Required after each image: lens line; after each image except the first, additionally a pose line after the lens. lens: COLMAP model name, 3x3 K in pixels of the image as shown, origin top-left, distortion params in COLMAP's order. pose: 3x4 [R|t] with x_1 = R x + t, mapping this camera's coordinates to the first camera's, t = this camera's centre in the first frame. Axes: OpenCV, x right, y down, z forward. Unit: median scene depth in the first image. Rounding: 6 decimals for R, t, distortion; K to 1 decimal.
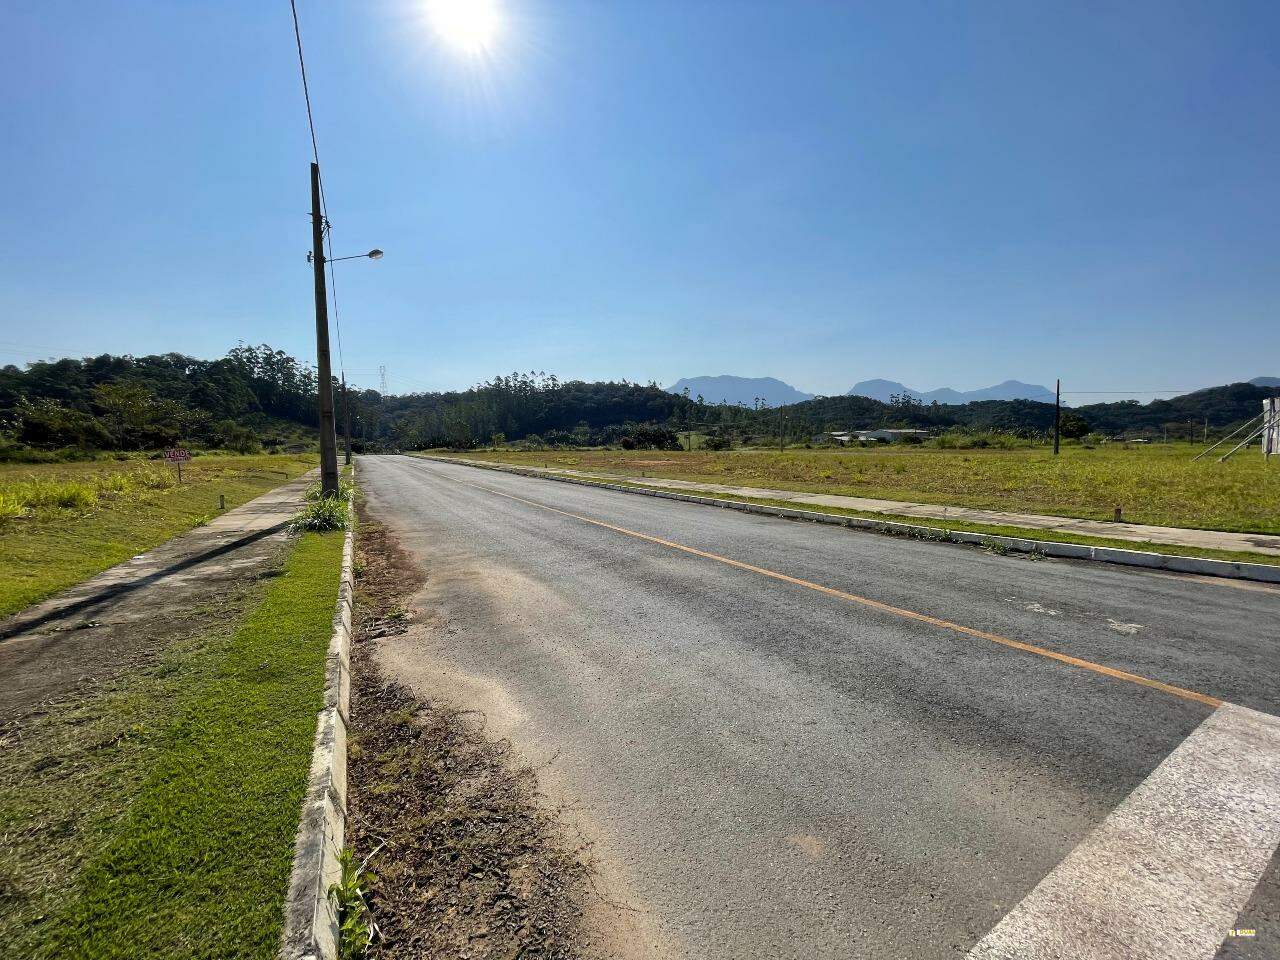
lens RADIAL K [[517.2, 0, 640.2], [0, 517.2, 479.6], [0, 0, 1]] dist [-0.002597, -0.000144]
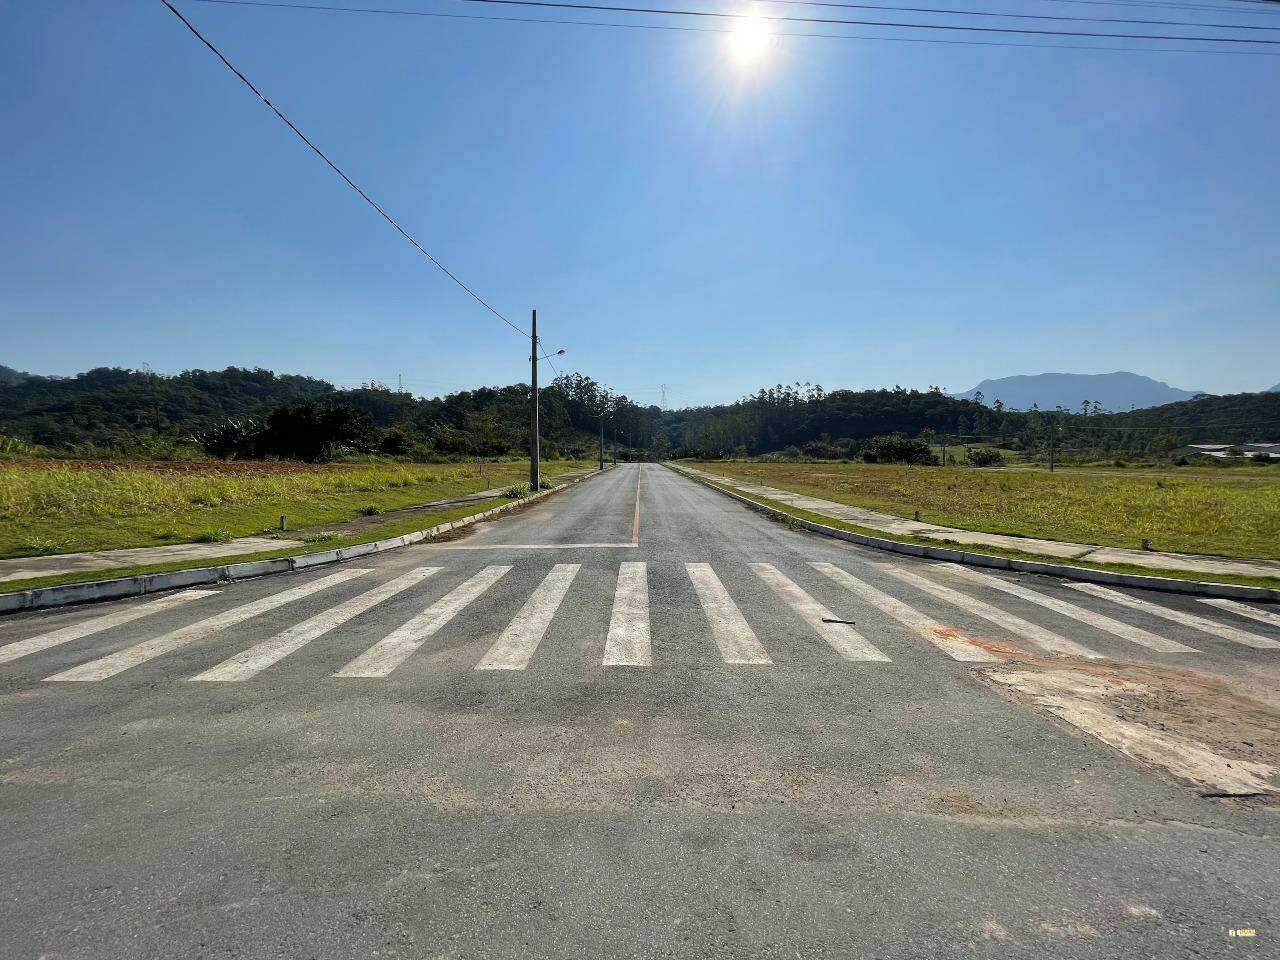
lens RADIAL K [[517.2, 0, 641.3], [0, 517.2, 479.3], [0, 0, 1]] dist [-0.002597, -0.000144]
pose [[0.875213, 0.037187, -0.482307, 0.021727], [-0.047424, 0.998834, -0.009045, 0.000366], [0.481408, 0.030789, 0.875956, -0.015245]]
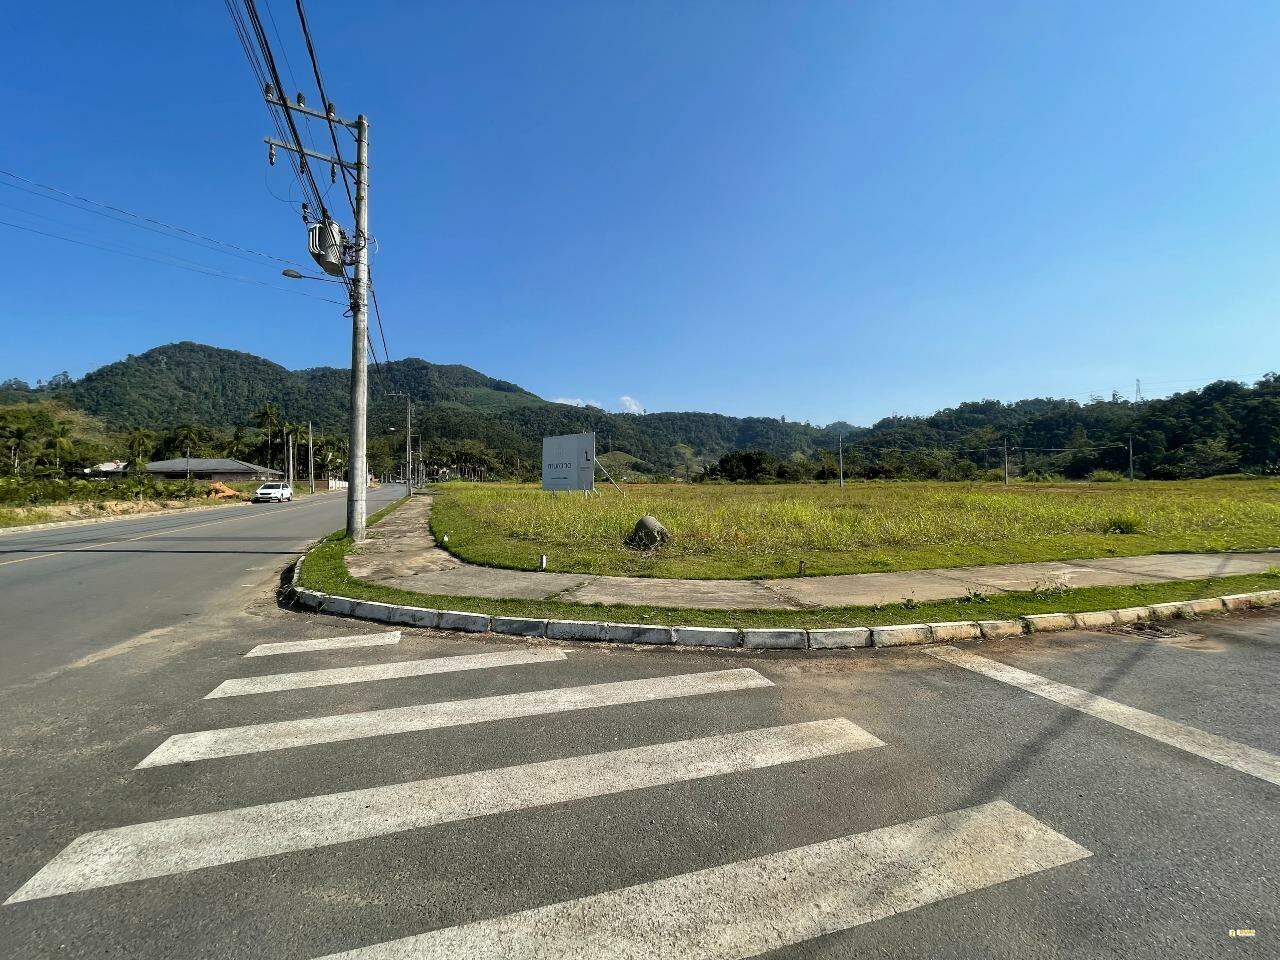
lens RADIAL K [[517.2, 0, 641.3], [0, 517.2, 480.1], [0, 0, 1]] dist [-0.002597, -0.000144]
pose [[-0.223129, 0.005037, -0.974776, 0.150774], [-0.048740, 0.998678, 0.016317, -0.006463], [0.973570, 0.051151, -0.222589, 0.093354]]
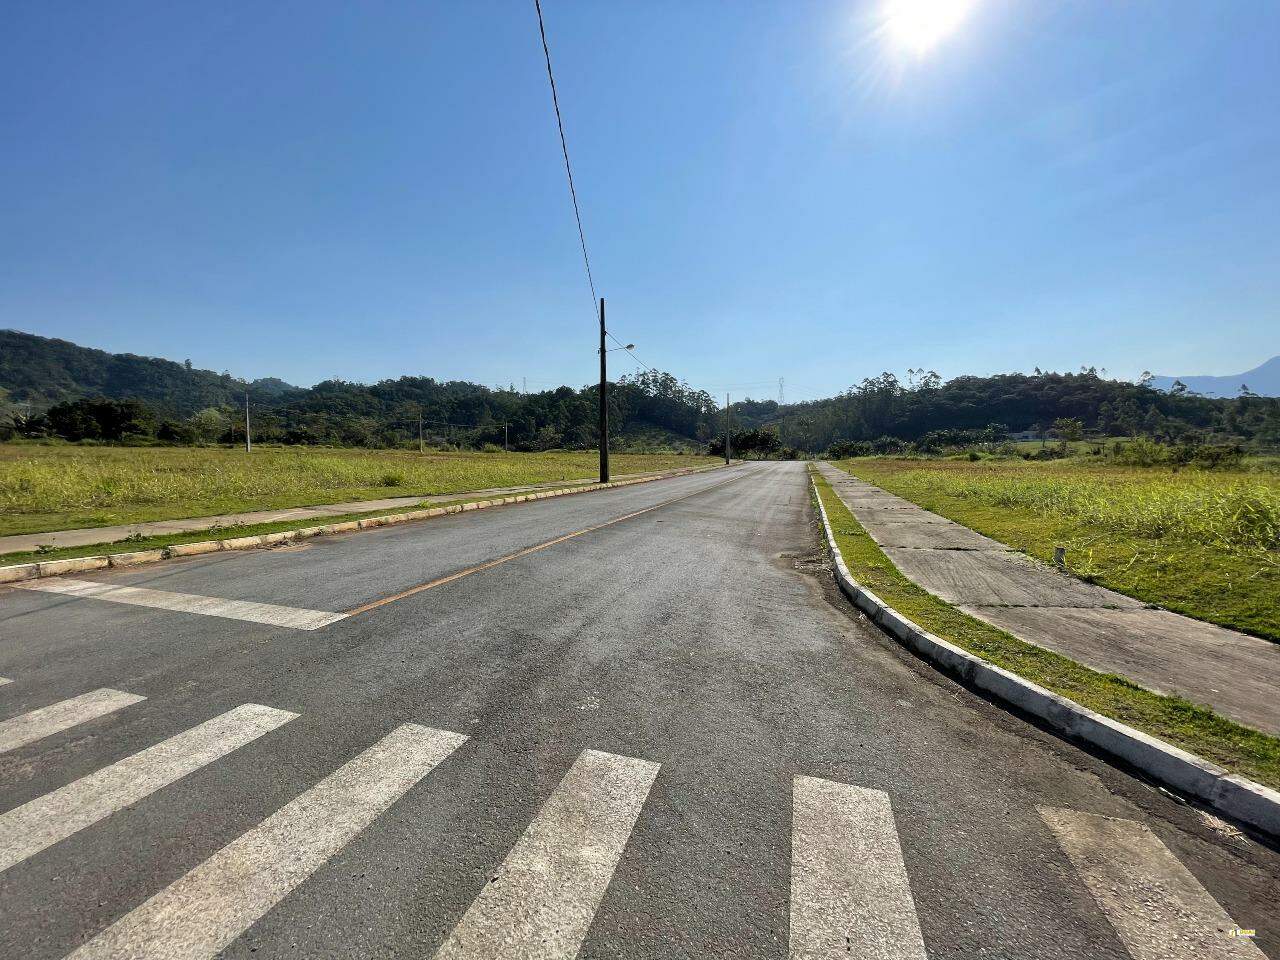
lens RADIAL K [[517.2, 0, 640.8], [0, 517.2, 475.2], [0, 0, 1]] dist [-0.002597, -0.000144]
pose [[0.688428, 0.051921, -0.723444, 0.159307], [-0.068657, 0.997621, 0.006265, -0.006794], [0.722048, 0.045356, 0.690355, 0.100056]]
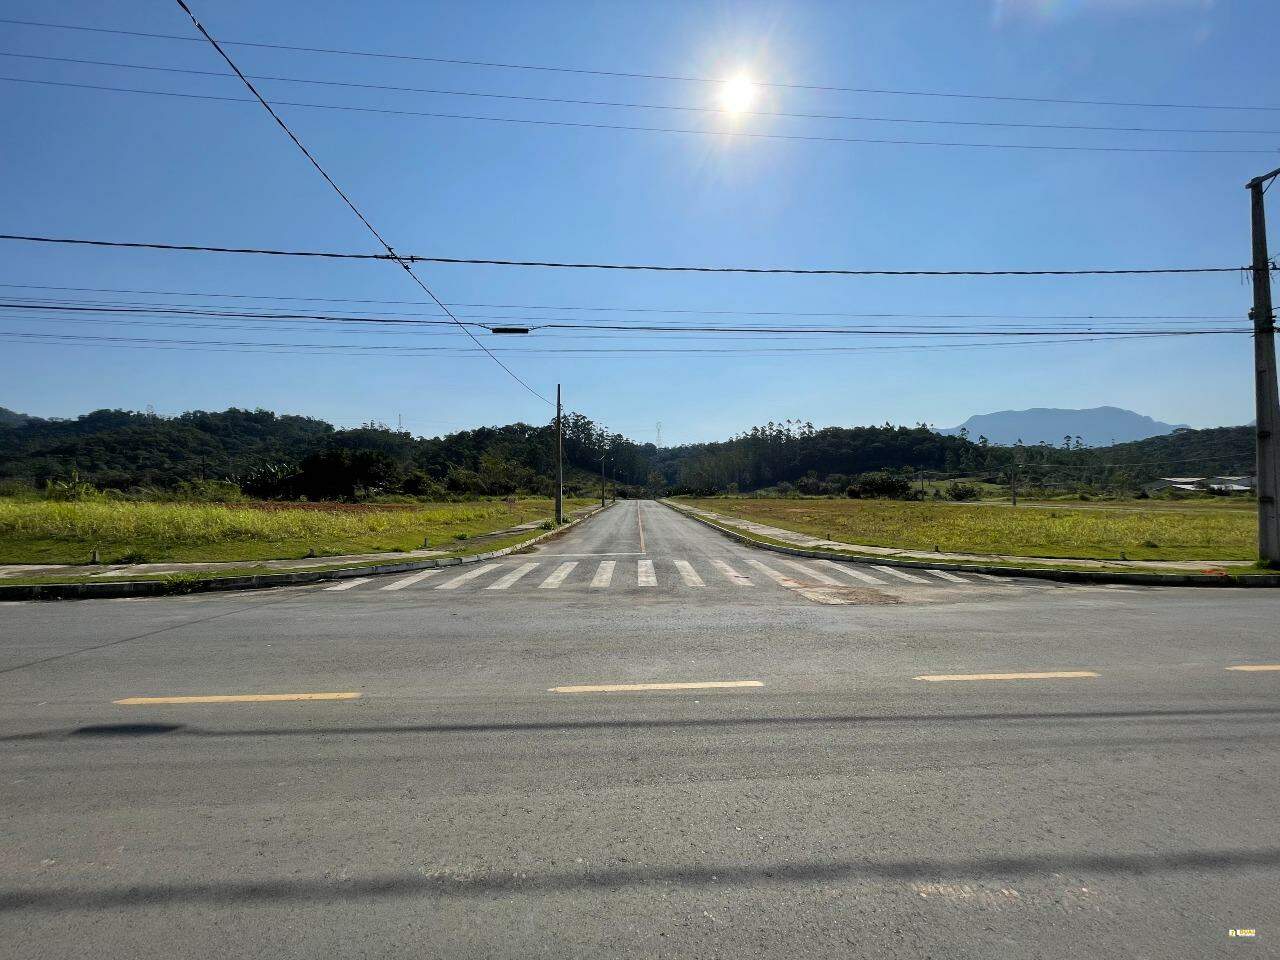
lens RADIAL K [[517.2, 0, 641.4], [0, 517.2, 477.9], [0, 0, 1]] dist [-0.002597, -0.000144]
pose [[0.879393, -0.004613, -0.476073, 0.029371], [-0.039348, 0.995828, -0.082332, 0.000734], [0.474467, 0.091135, 0.875543, -0.030930]]
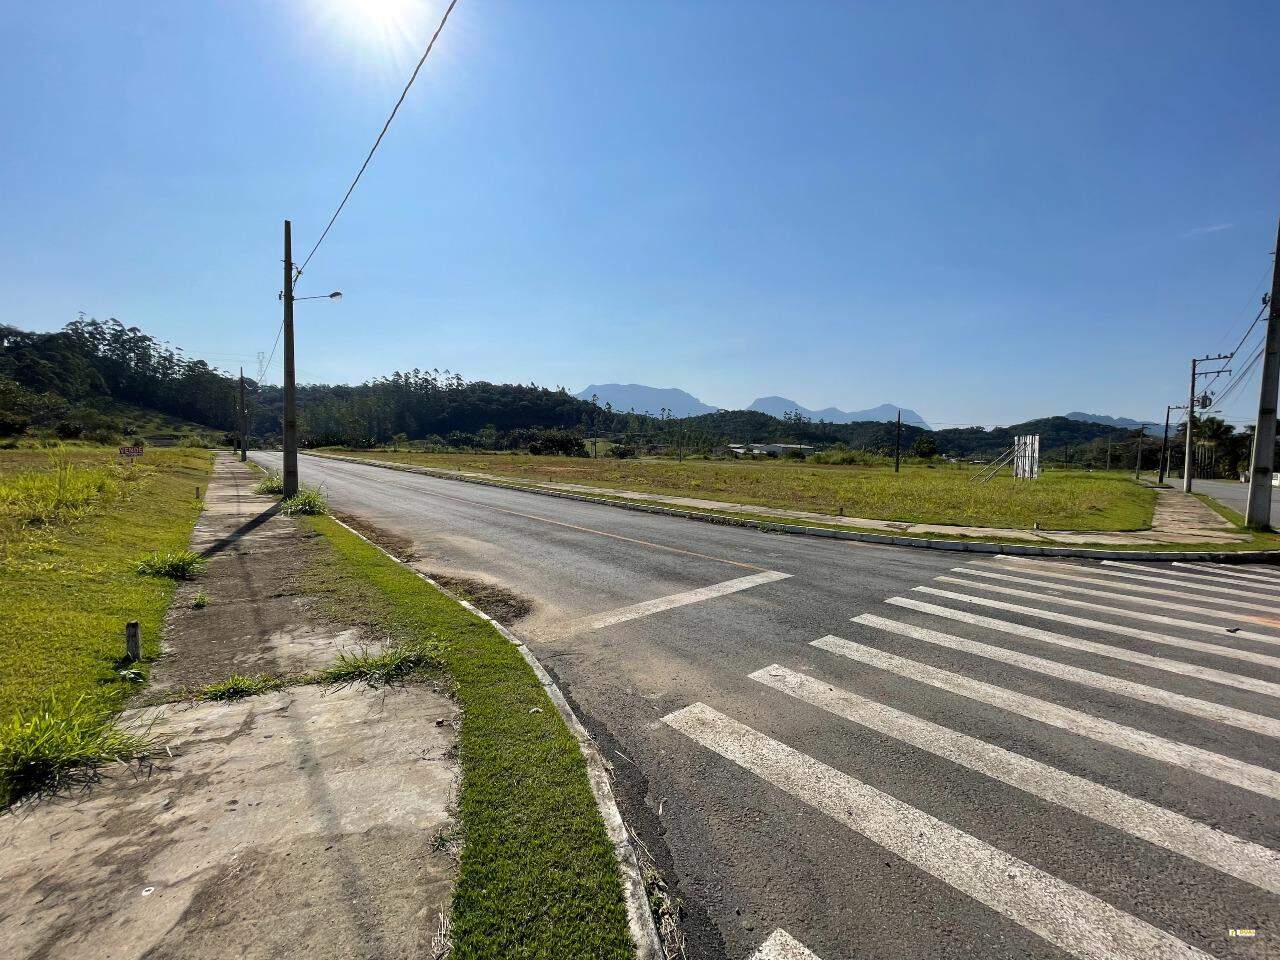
lens RADIAL K [[517.2, 0, 640.6], [0, 517.2, 477.9], [0, 0, 1]] dist [-0.002597, -0.000144]
pose [[0.983512, 0.027147, 0.178794, -0.000173], [-0.024412, 0.999549, -0.017482, 0.000121], [-0.179188, 0.012829, 0.983731, -0.011888]]
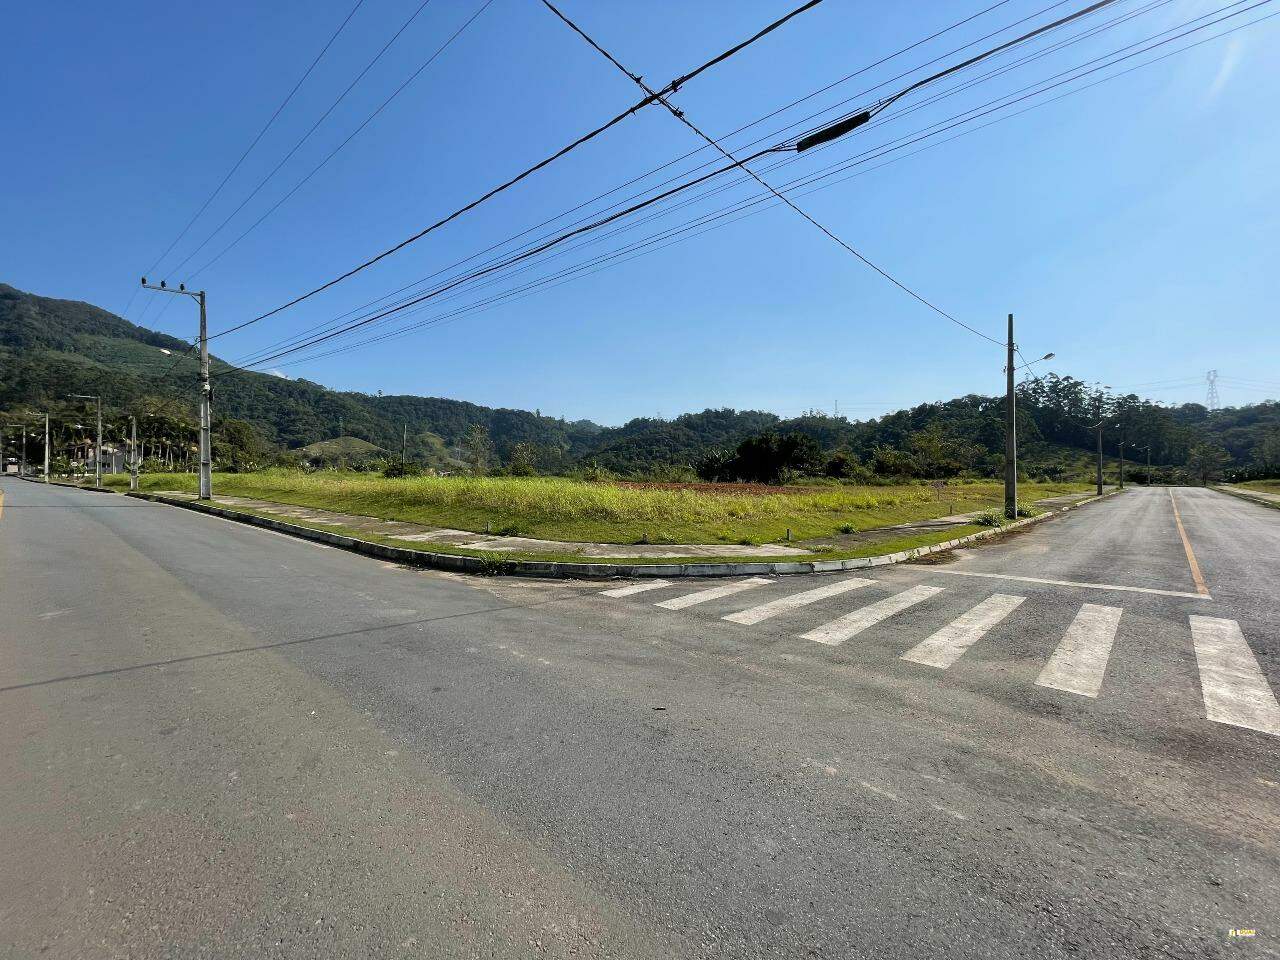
lens RADIAL K [[517.2, 0, 640.8], [0, 517.2, 476.6], [0, 0, 1]] dist [-0.002597, -0.000144]
pose [[0.268700, 0.009126, -0.963181, 0.022365], [-0.066270, 0.997761, -0.009034, 0.000439], [0.960942, 0.066257, 0.268703, -0.019240]]
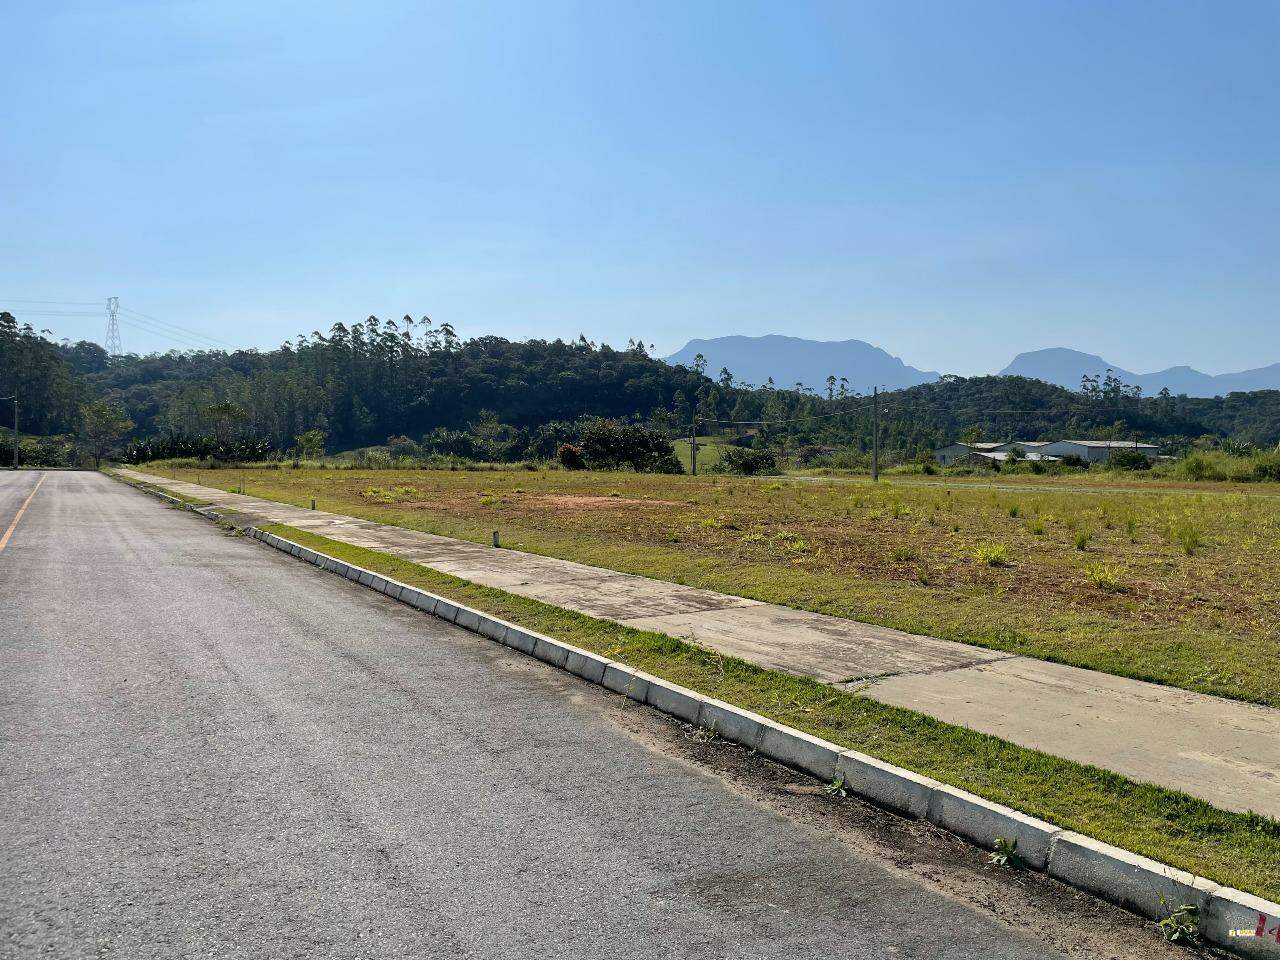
lens RADIAL K [[971.1, 0, 652.3], [0, 971.1, 469.5], [0, 0, 1]] dist [0.072070, -0.070580]
pose [[0.999058, 0.019852, 0.038585, 0.005473], [-0.017571, 0.998128, -0.058584, -0.001270], [-0.039676, 0.057850, 0.997537, 0.018031]]
